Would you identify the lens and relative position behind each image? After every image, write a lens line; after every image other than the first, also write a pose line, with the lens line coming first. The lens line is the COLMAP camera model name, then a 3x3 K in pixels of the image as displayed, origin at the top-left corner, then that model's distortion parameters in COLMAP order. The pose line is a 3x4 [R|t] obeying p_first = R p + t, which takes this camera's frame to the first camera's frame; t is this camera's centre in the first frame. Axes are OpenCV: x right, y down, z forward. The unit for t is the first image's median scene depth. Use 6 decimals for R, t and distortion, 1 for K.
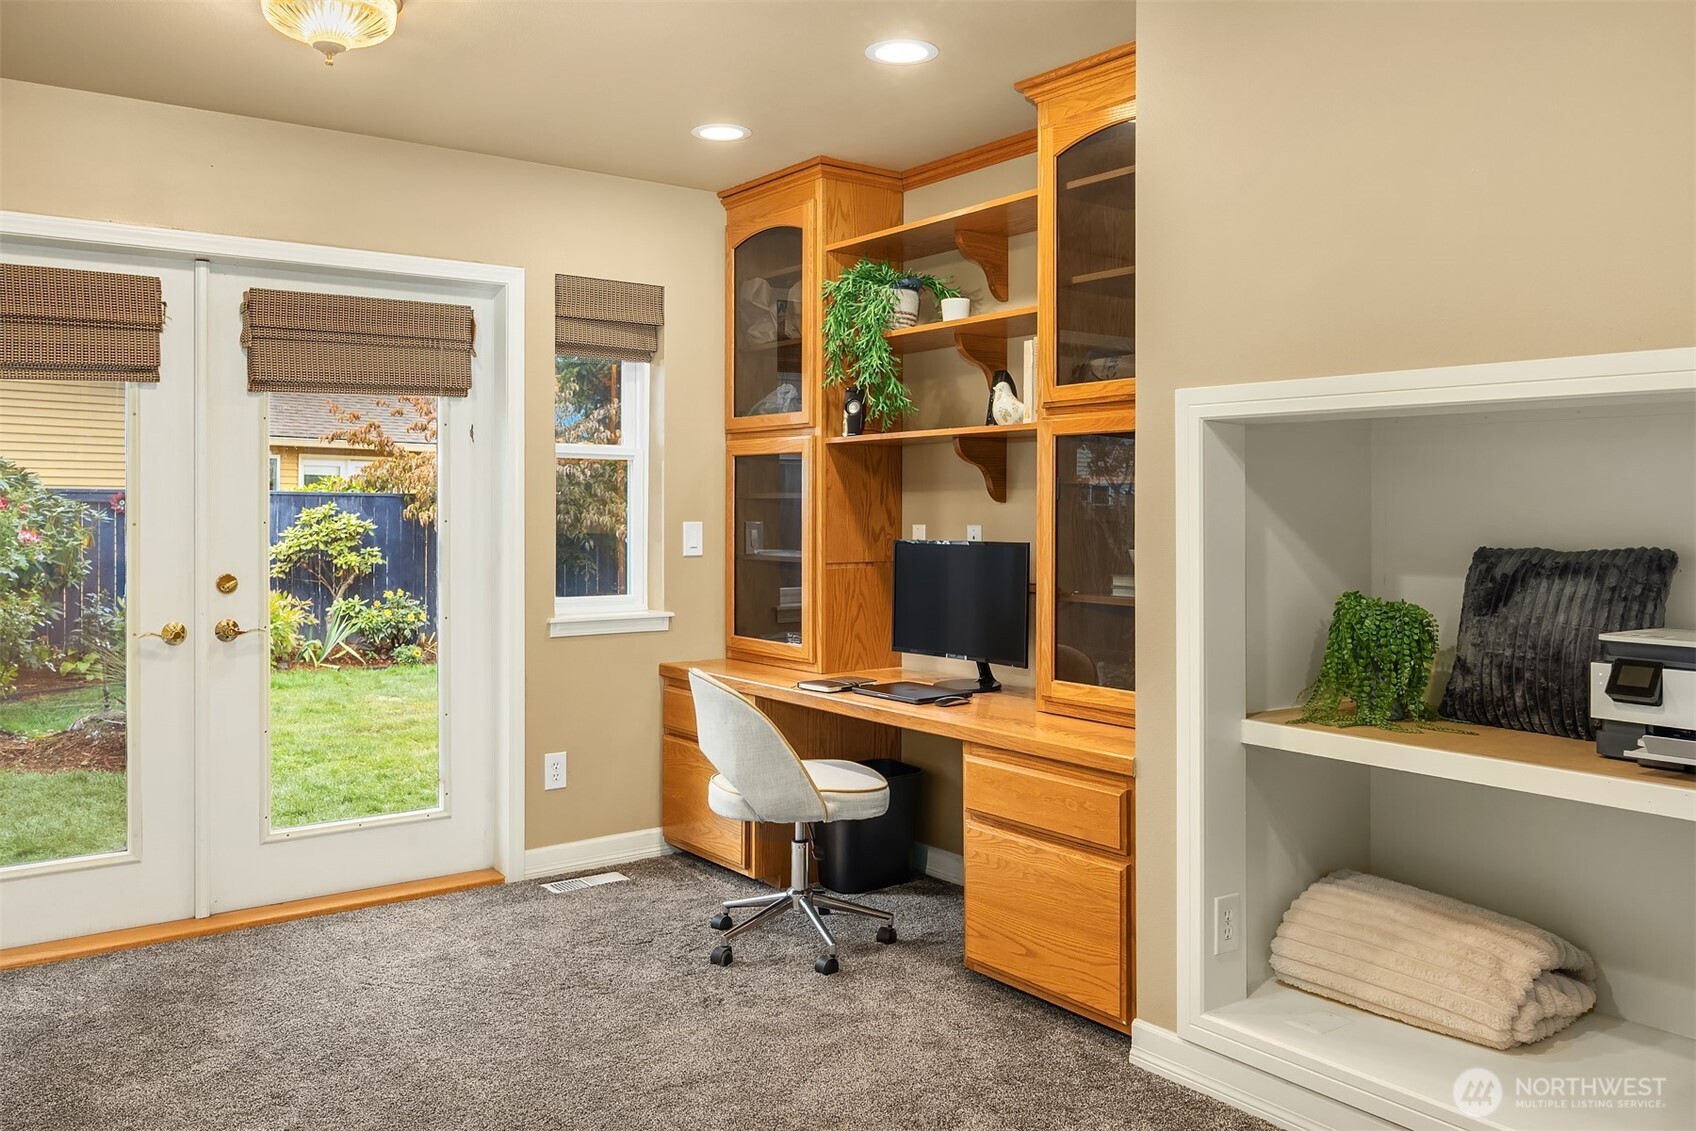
lens RADIAL K [[1377.7, 0, 843.5], [0, 1377.7, 504.8], [0, 0, 1]] dist [0.002901, 0.000275]
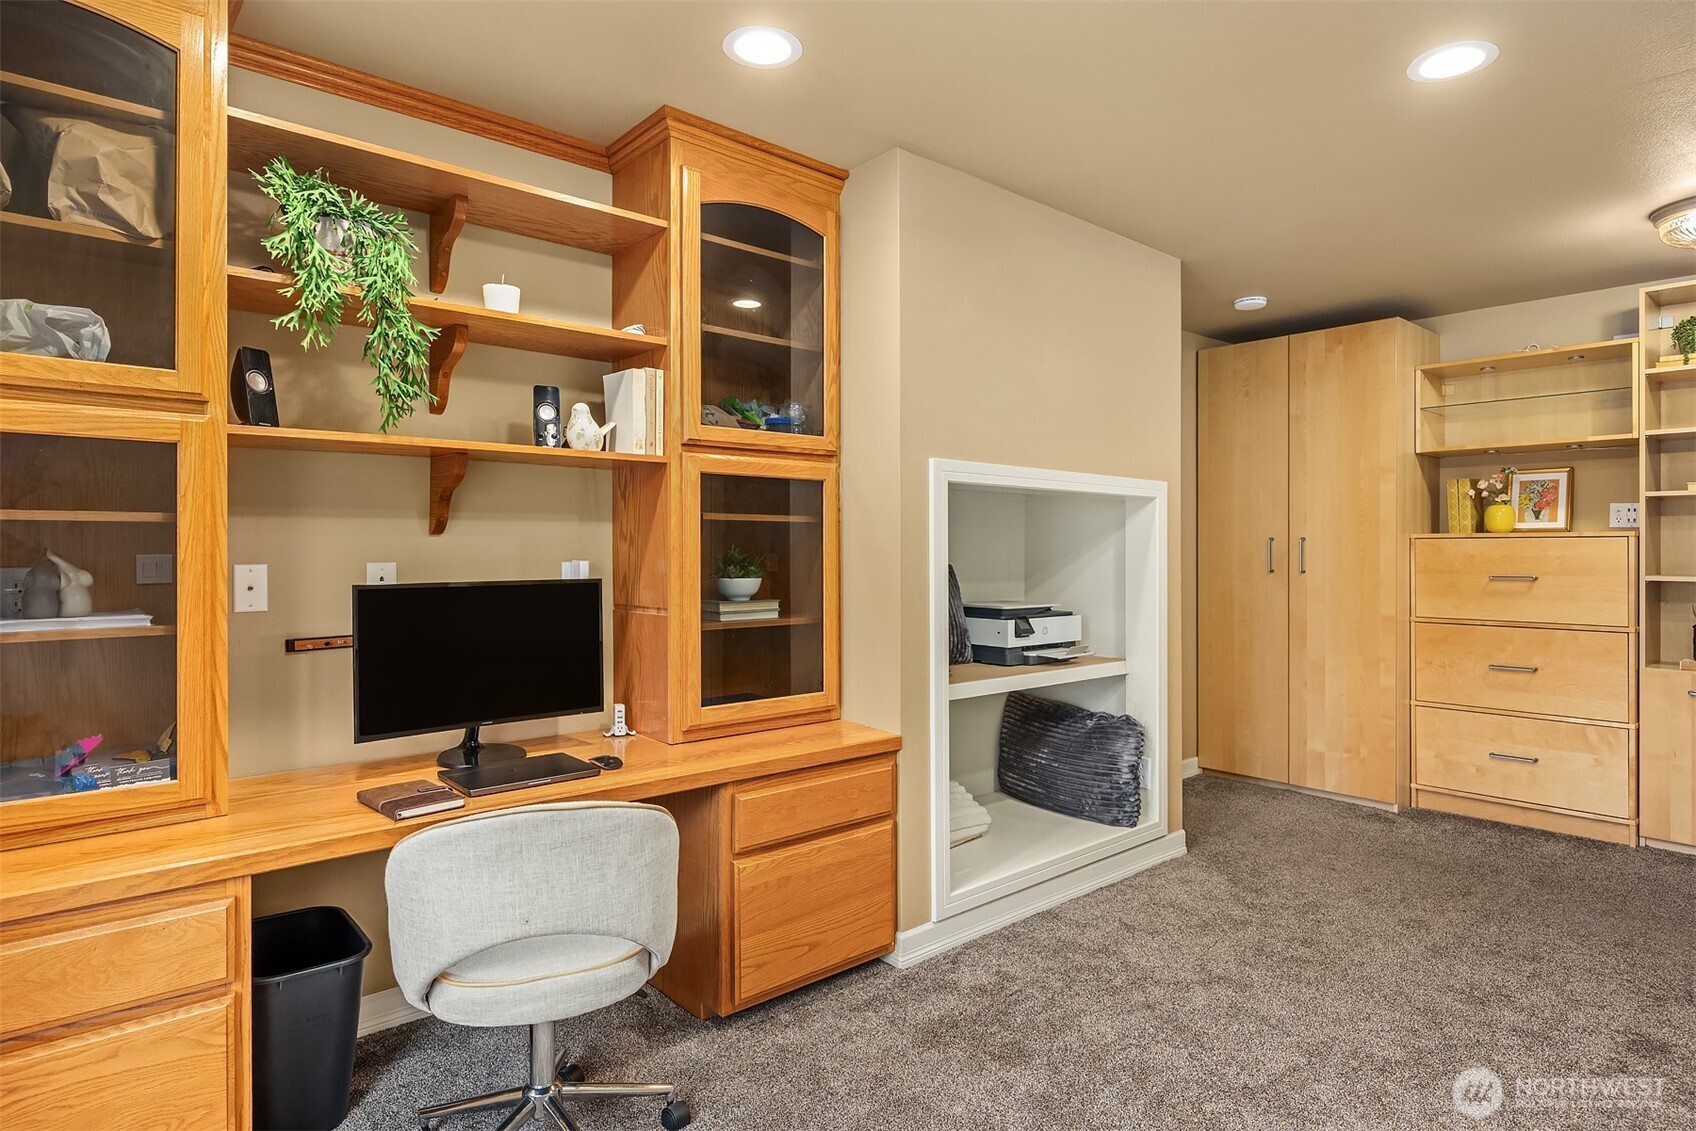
lens RADIAL K [[925.9, 0, 847.8], [0, 925.9, 547.9], [0, 0, 1]] dist [0.003909, 0.001016]
pose [[-0.091282, -0.005006, 0.995813, -0.577957], [-0.005698, 0.999974, 0.004505, 0.002701], [-0.995809, -0.005263, -0.091308, 0.995535]]
